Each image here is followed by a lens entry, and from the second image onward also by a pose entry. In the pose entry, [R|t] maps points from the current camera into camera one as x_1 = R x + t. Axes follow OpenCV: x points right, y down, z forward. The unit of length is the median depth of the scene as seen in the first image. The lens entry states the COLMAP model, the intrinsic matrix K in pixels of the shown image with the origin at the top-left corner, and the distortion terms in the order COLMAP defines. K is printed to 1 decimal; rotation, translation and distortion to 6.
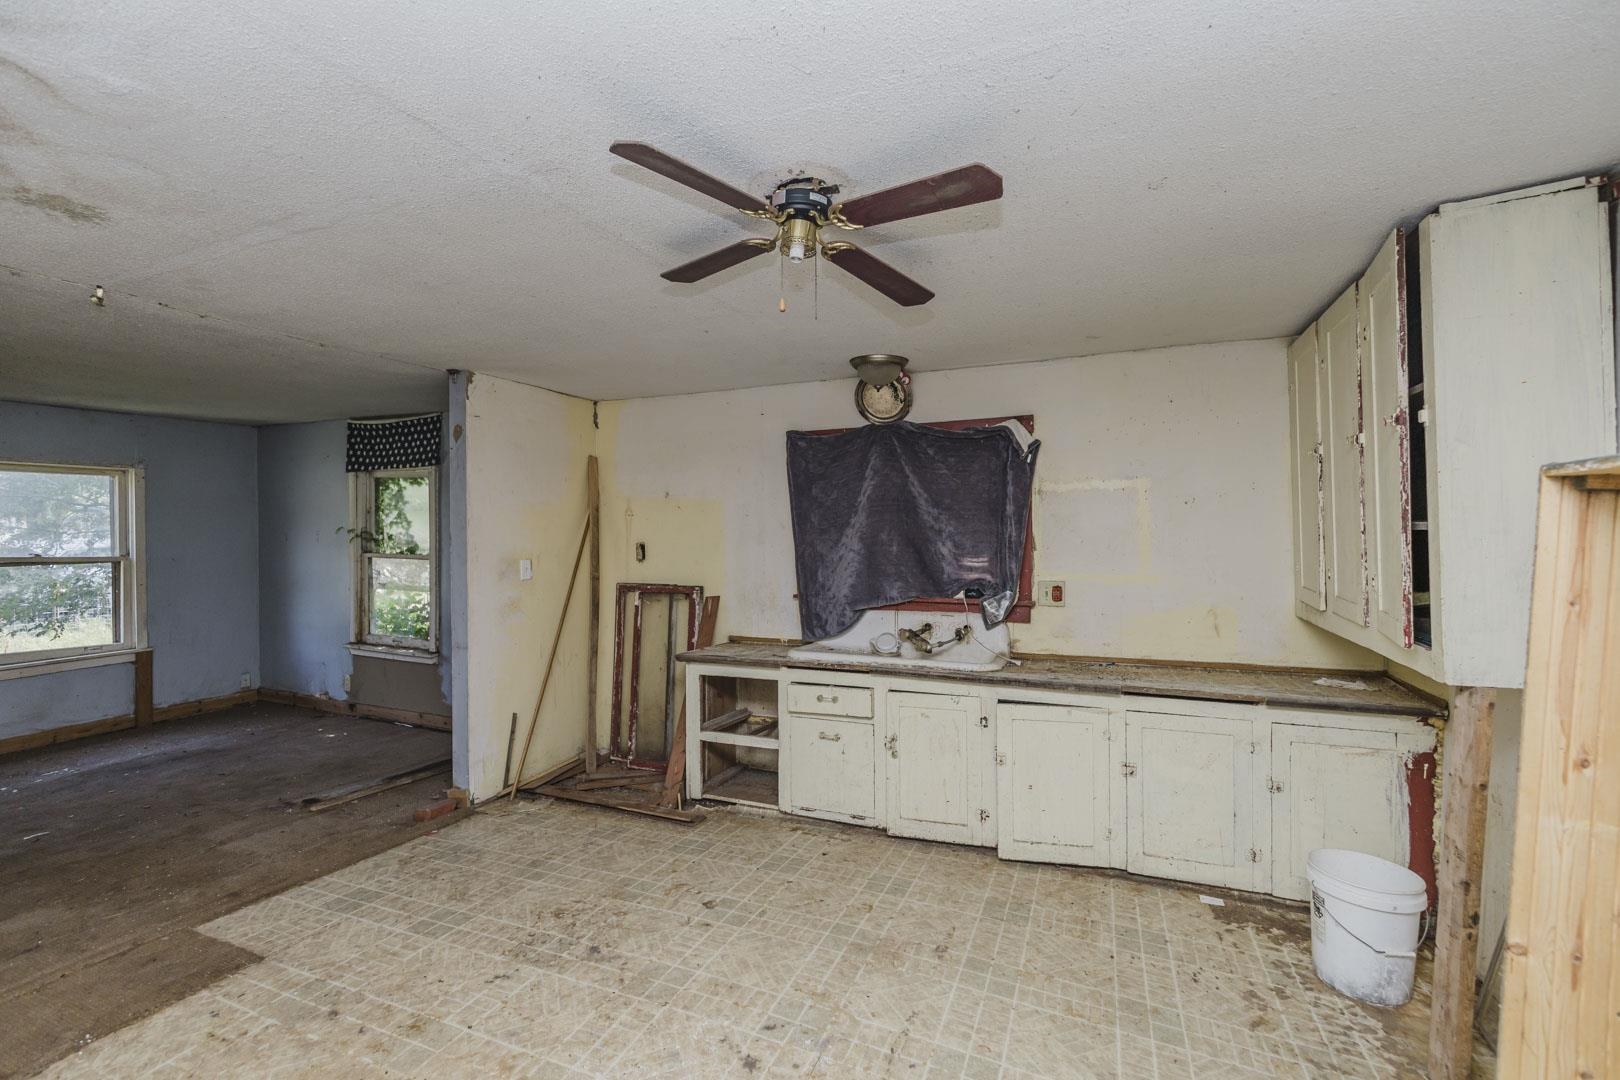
lens RADIAL K [[702.3, 0, 810.0], [0, 702.3, 540.0], [0, 0, 1]] dist [-0.003787, -0.000970]
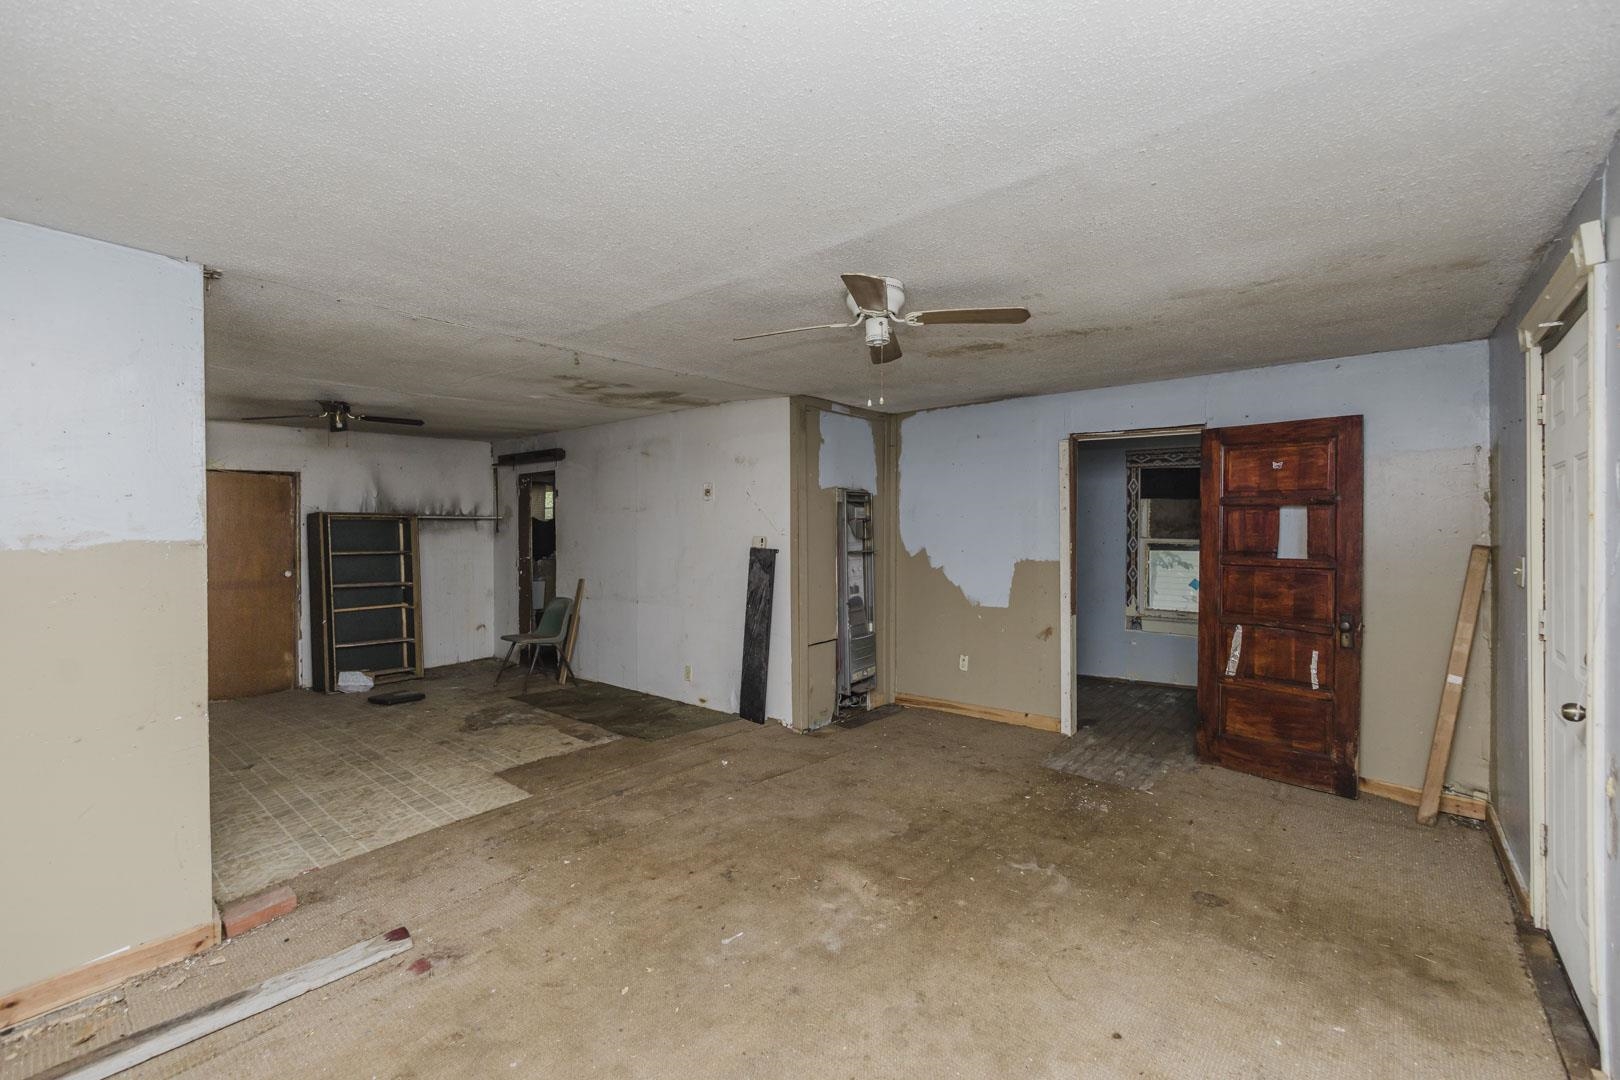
lens RADIAL K [[684.7, 0, 813.8], [0, 684.7, 537.1], [0, 0, 1]] dist [-0.000333, -0.000286]
pose [[-0.959037, -0.001701, 0.283277, -1.284728], [0.003739, 0.999819, 0.018664, -0.003091], [-0.283257, 0.018959, -0.958857, 1.521923]]
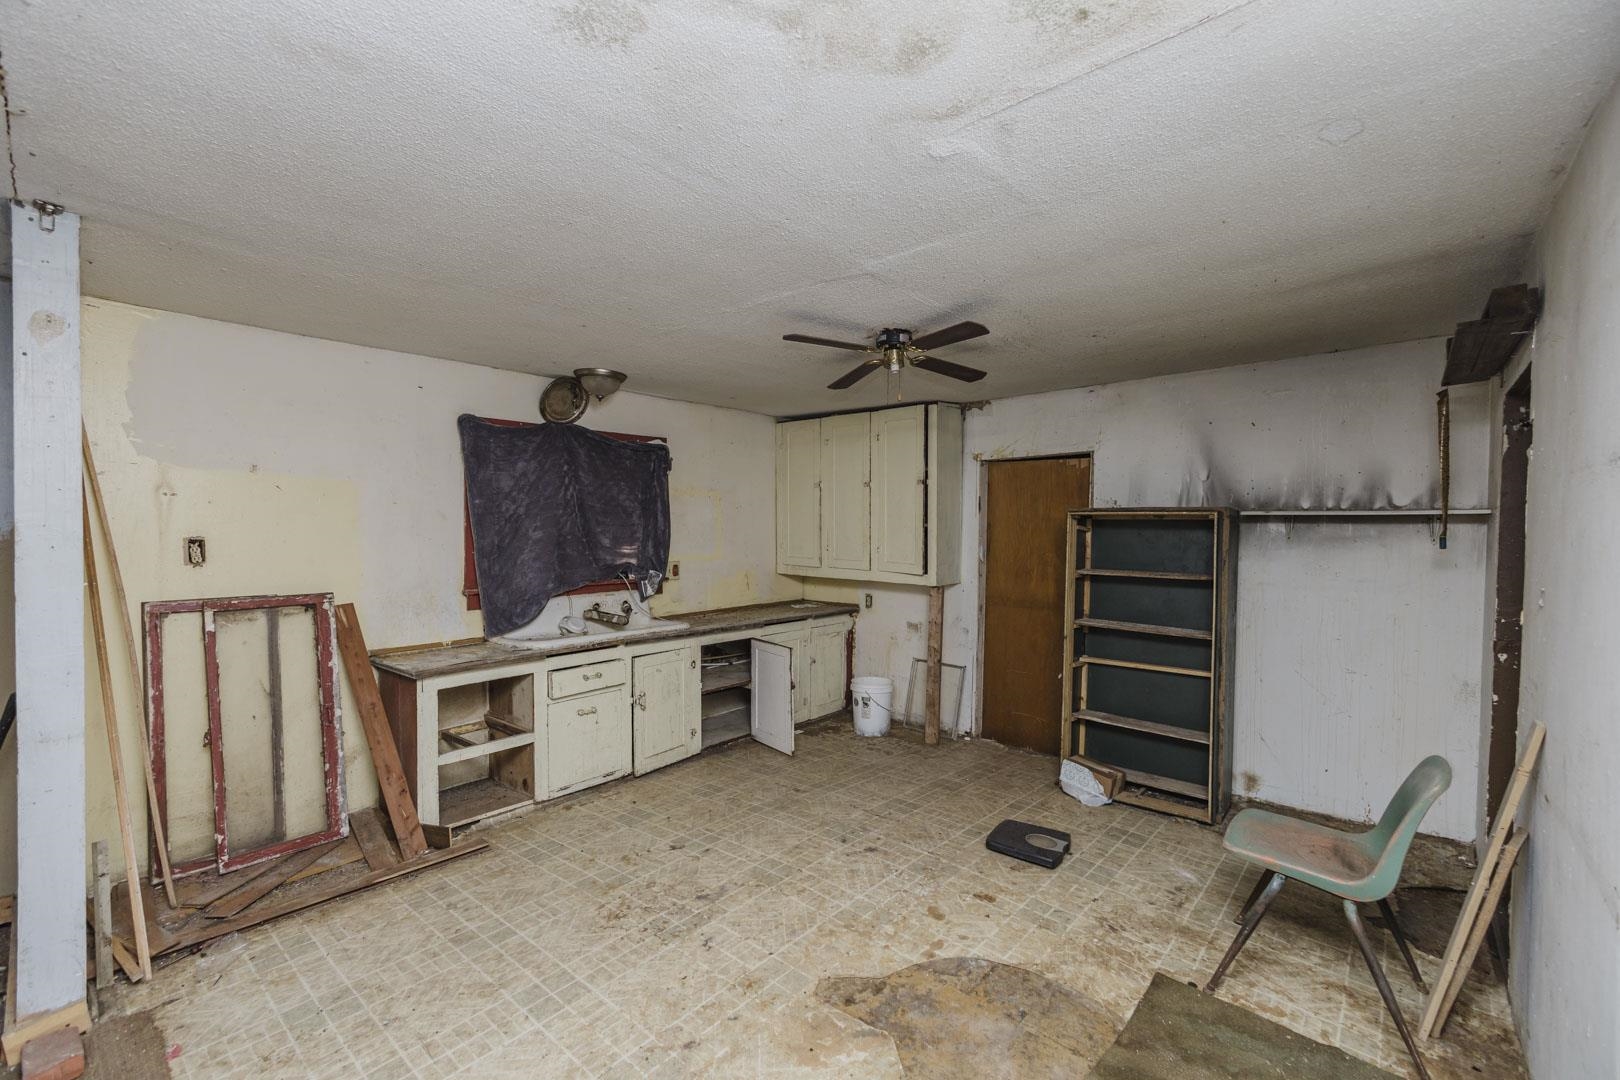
lens RADIAL K [[684.7, 0, 813.8], [0, 684.7, 537.1], [0, 0, 1]] dist [-0.000333, -0.000286]
pose [[0.315780, -0.010201, 0.948778, -0.839812], [-0.000502, 0.999940, 0.010918, -0.003989], [-0.948832, -0.003924, 0.315756, 0.316026]]
